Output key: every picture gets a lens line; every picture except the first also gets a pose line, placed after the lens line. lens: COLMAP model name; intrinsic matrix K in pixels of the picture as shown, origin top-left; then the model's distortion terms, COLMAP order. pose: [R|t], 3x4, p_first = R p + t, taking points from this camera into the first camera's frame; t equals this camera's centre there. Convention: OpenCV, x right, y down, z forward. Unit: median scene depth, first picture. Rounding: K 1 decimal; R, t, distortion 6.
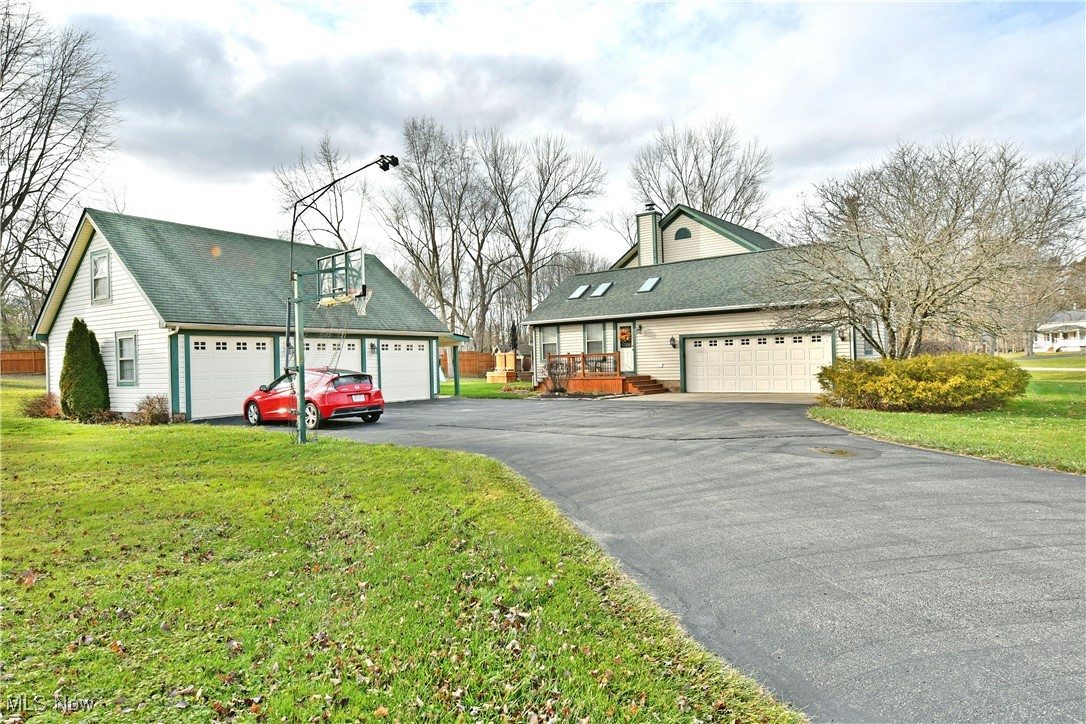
lens RADIAL K [[649.4, 0, 542.1], [0, 649.4, 364.3], [0, 0, 1]] dist [-0.027966, -0.001136]
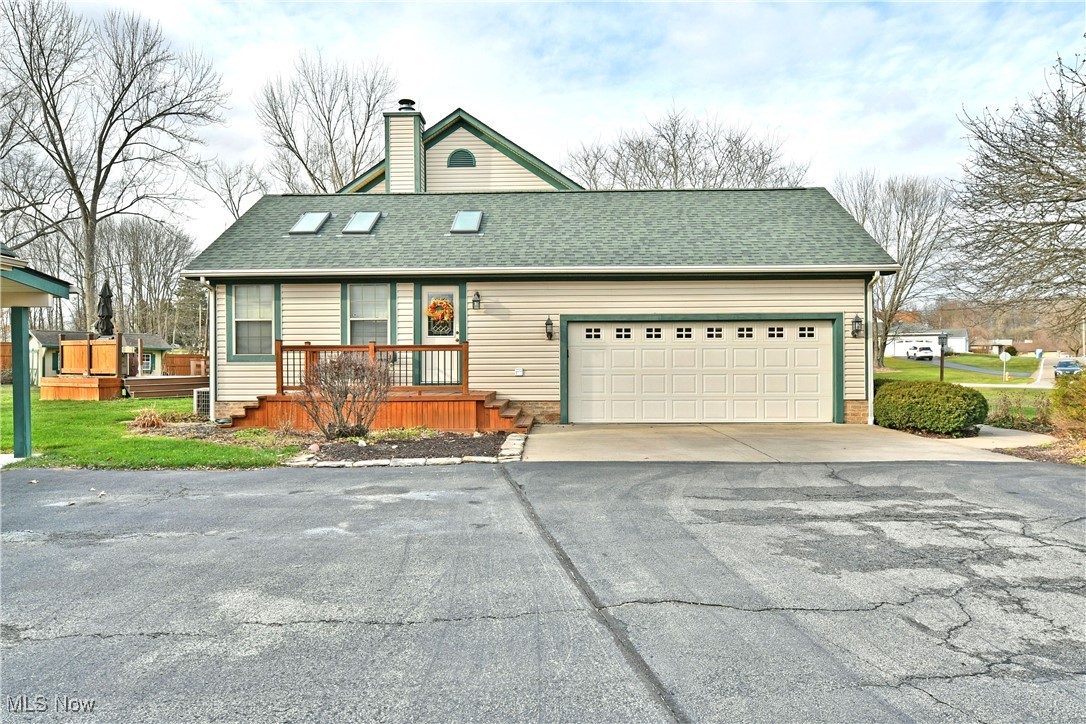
lens RADIAL K [[649.4, 0, 546.1], [0, 649.4, 362.6], [0, 0, 1]] dist [-0.027966, -0.001136]
pose [[0.792096, 0.019380, 0.610089, -0.111030], [-0.016339, 0.999811, -0.010547, -0.000748], [-0.610178, -0.001614, 0.792263, 0.543635]]
